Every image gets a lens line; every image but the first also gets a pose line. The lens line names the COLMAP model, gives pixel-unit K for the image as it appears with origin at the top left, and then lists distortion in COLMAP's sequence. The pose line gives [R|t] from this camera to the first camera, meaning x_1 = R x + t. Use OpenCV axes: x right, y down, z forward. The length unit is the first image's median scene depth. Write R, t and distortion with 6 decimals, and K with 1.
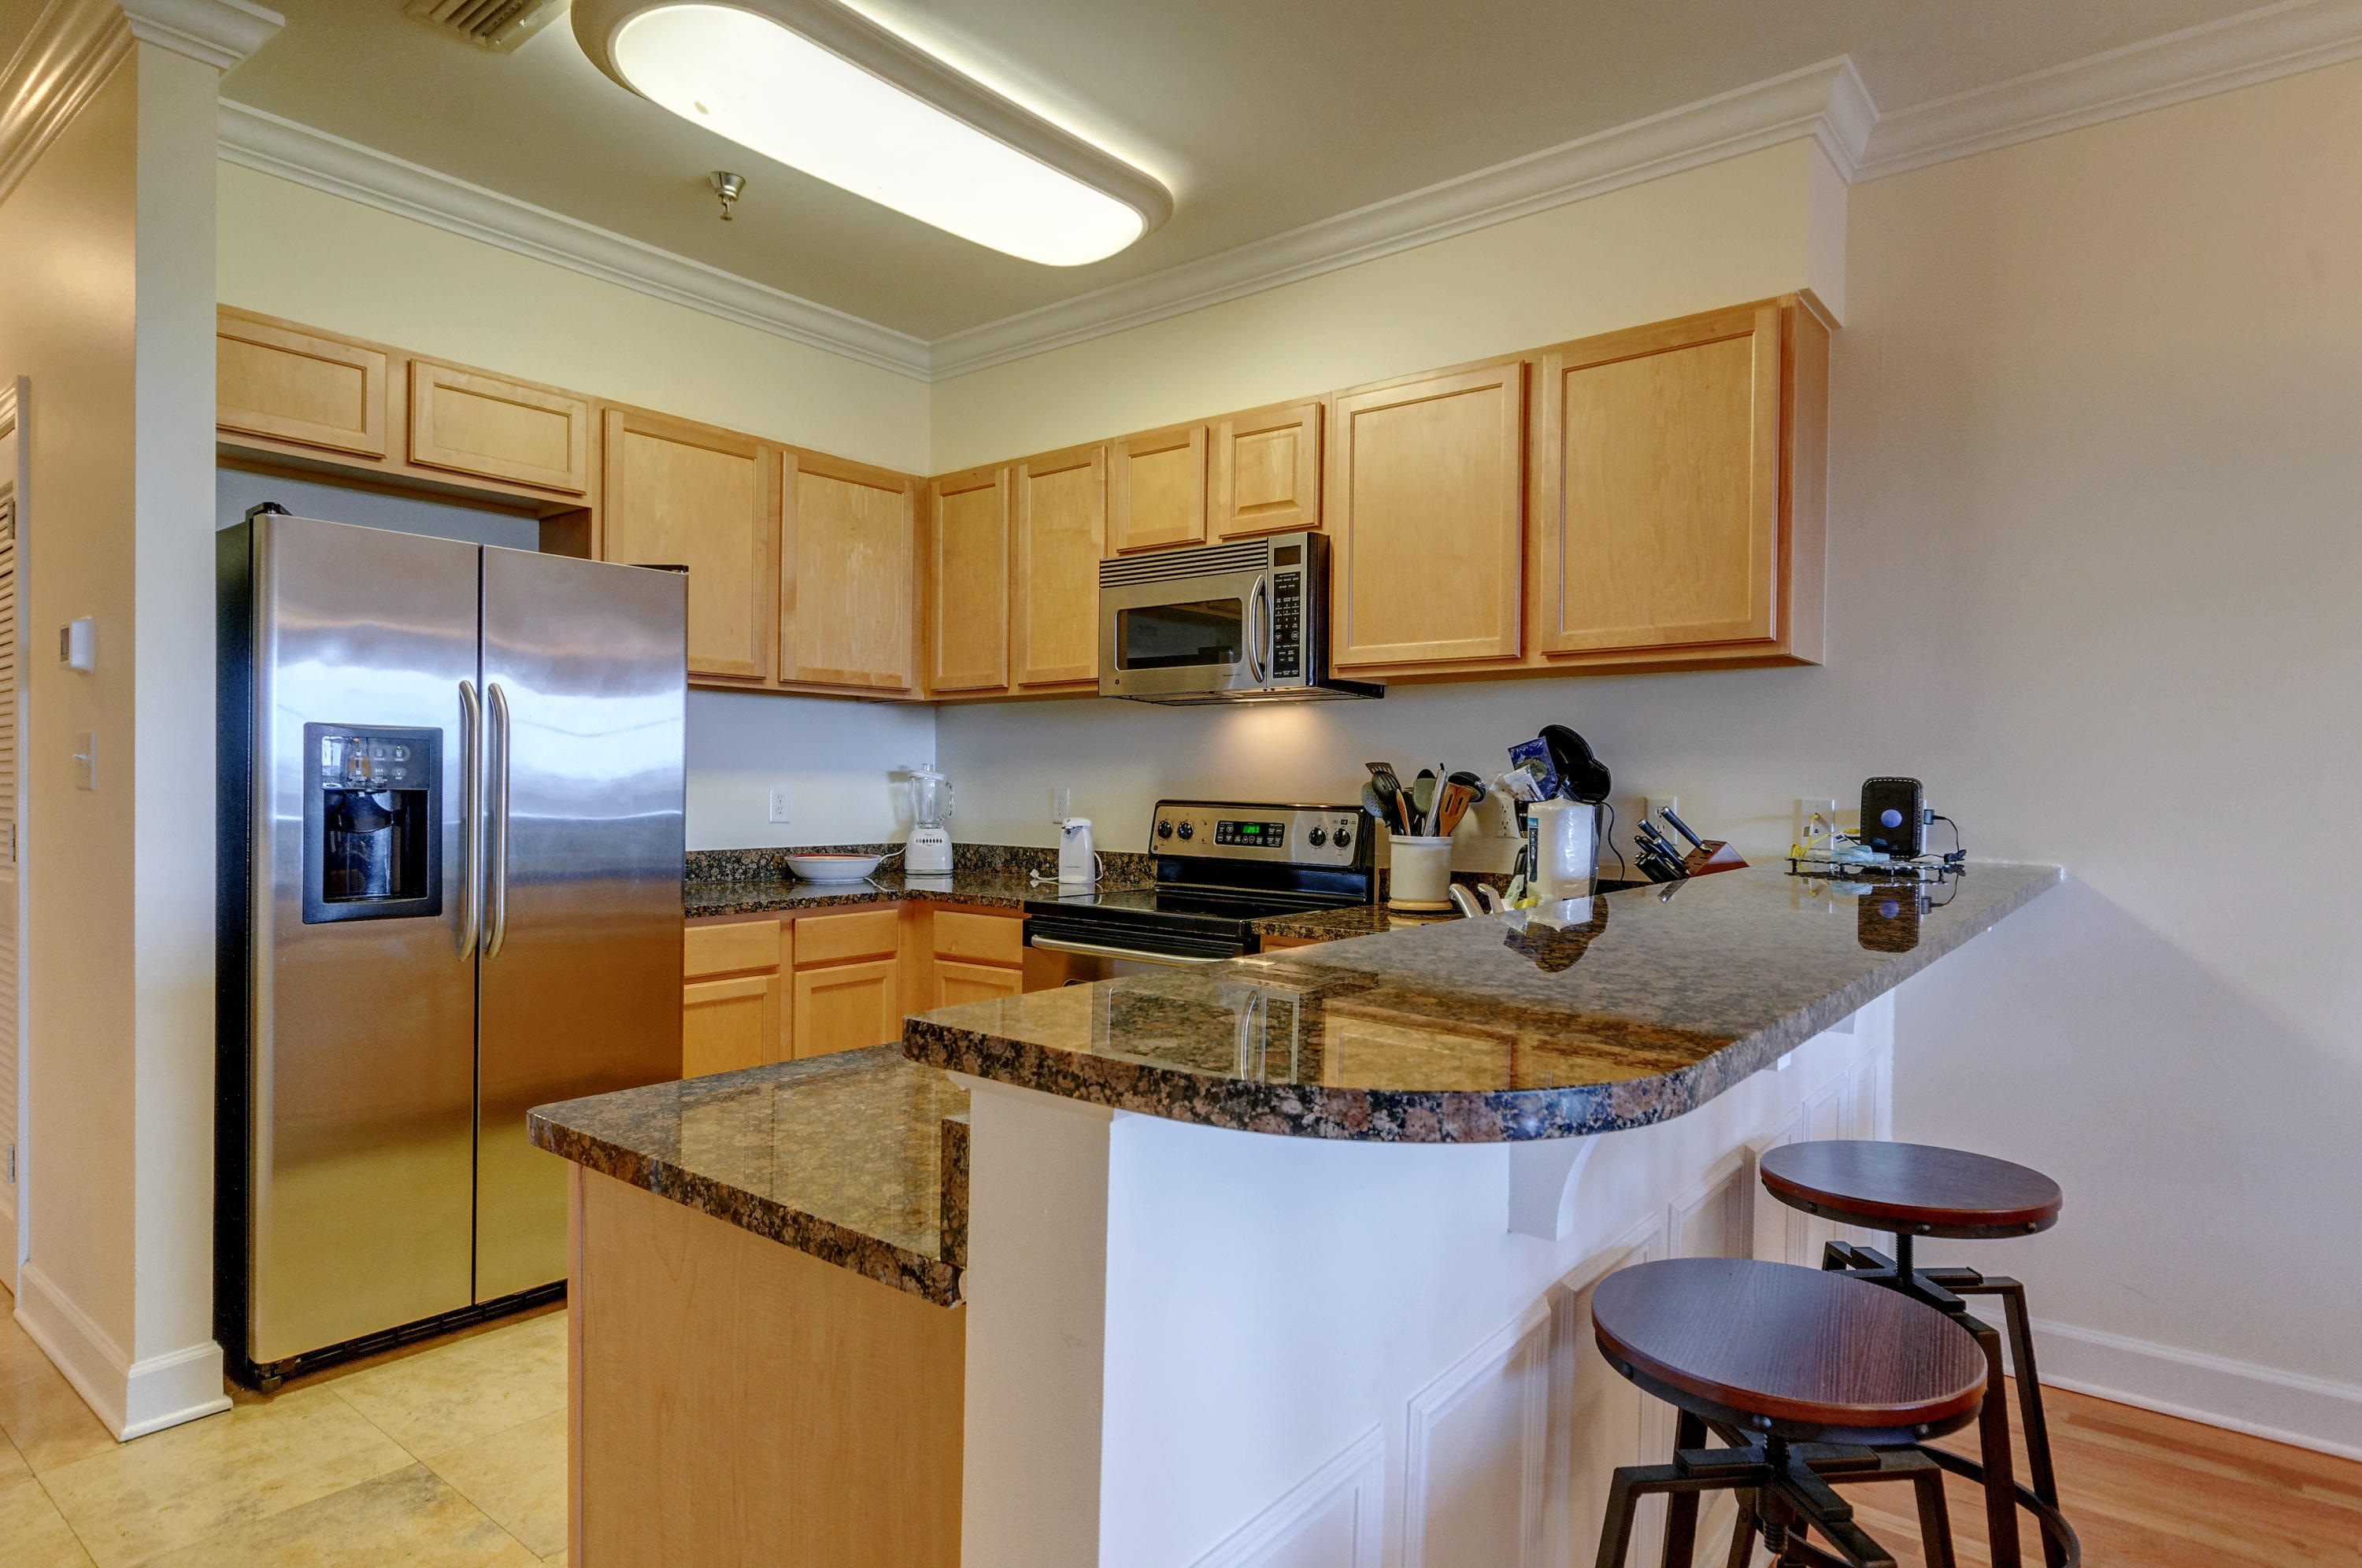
lens RADIAL K [[1337.3, 0, 1171.9], [0, 1337.3, 782.4], [0, 0, 1]] dist [-0.007112, -0.000217]
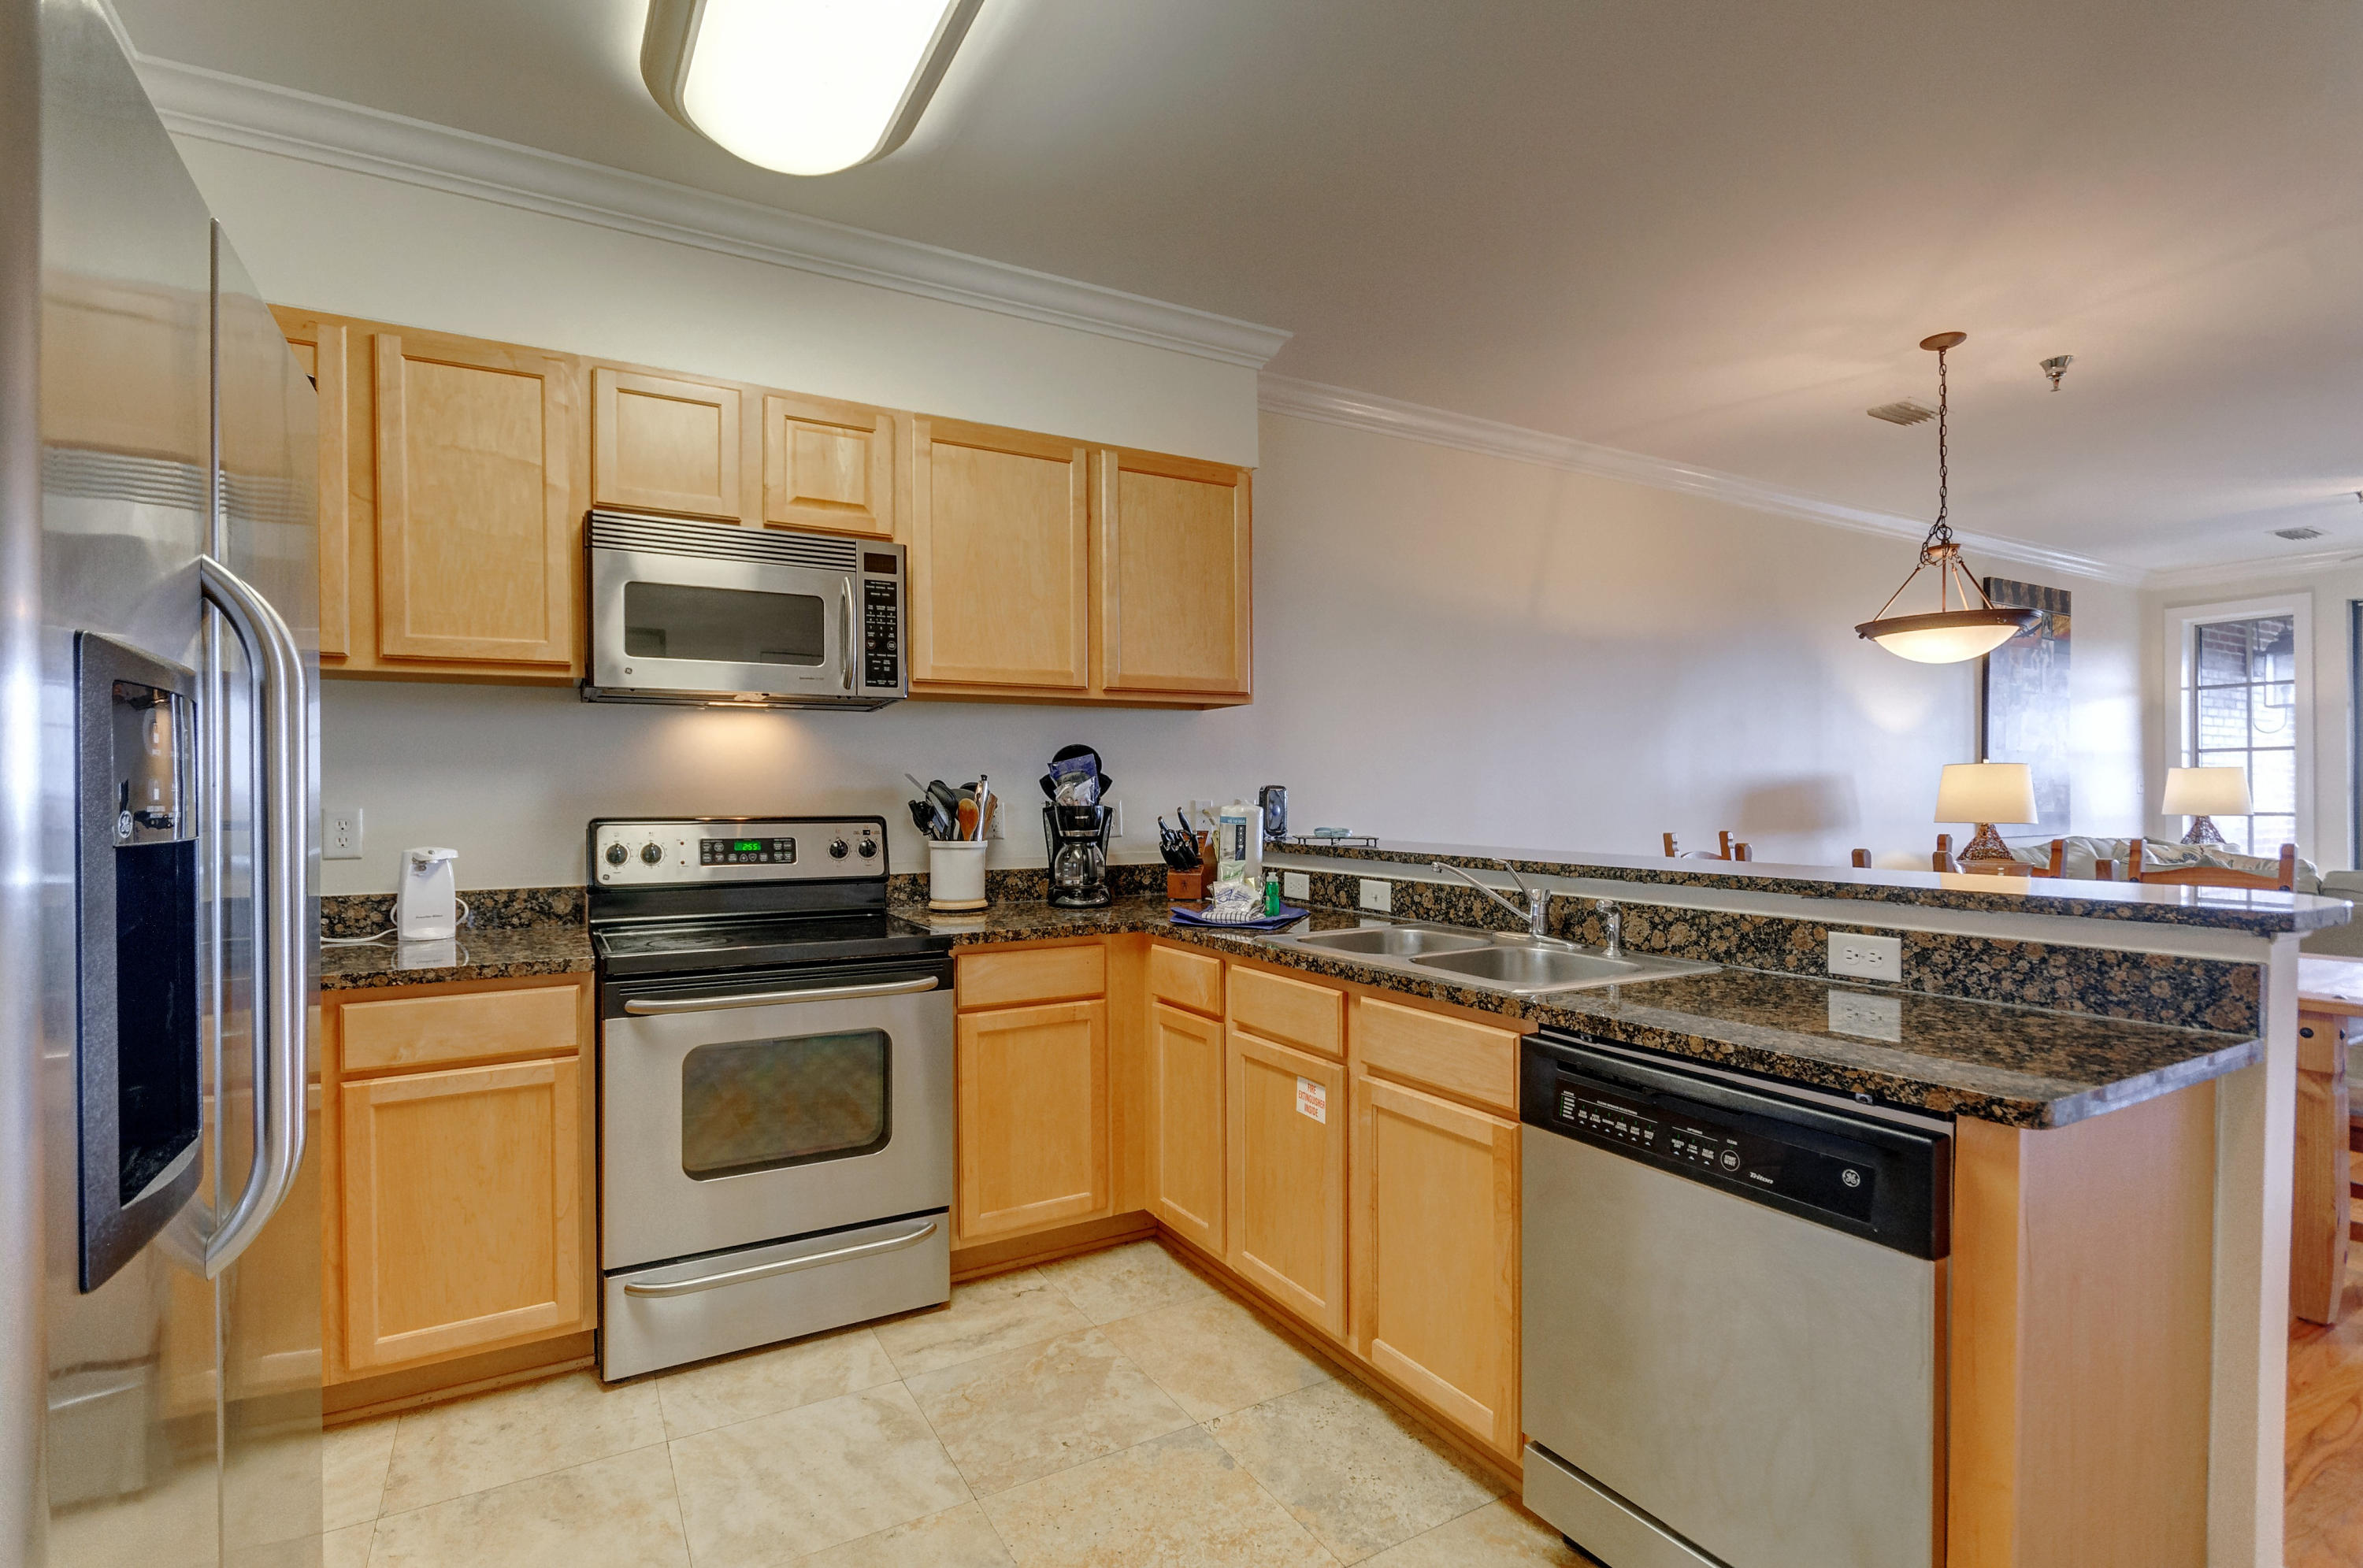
lens RADIAL K [[1100.7, 0, 1182.0], [0, 1100.7, 783.6], [0, 0, 1]] dist [-0.003171, -0.000743]
pose [[0.353813, -0.003833, 0.935308, -0.557558], [0.009444, 0.999955, 0.000525, -0.005288], [-0.935269, 0.008647, 0.353833, 0.477252]]
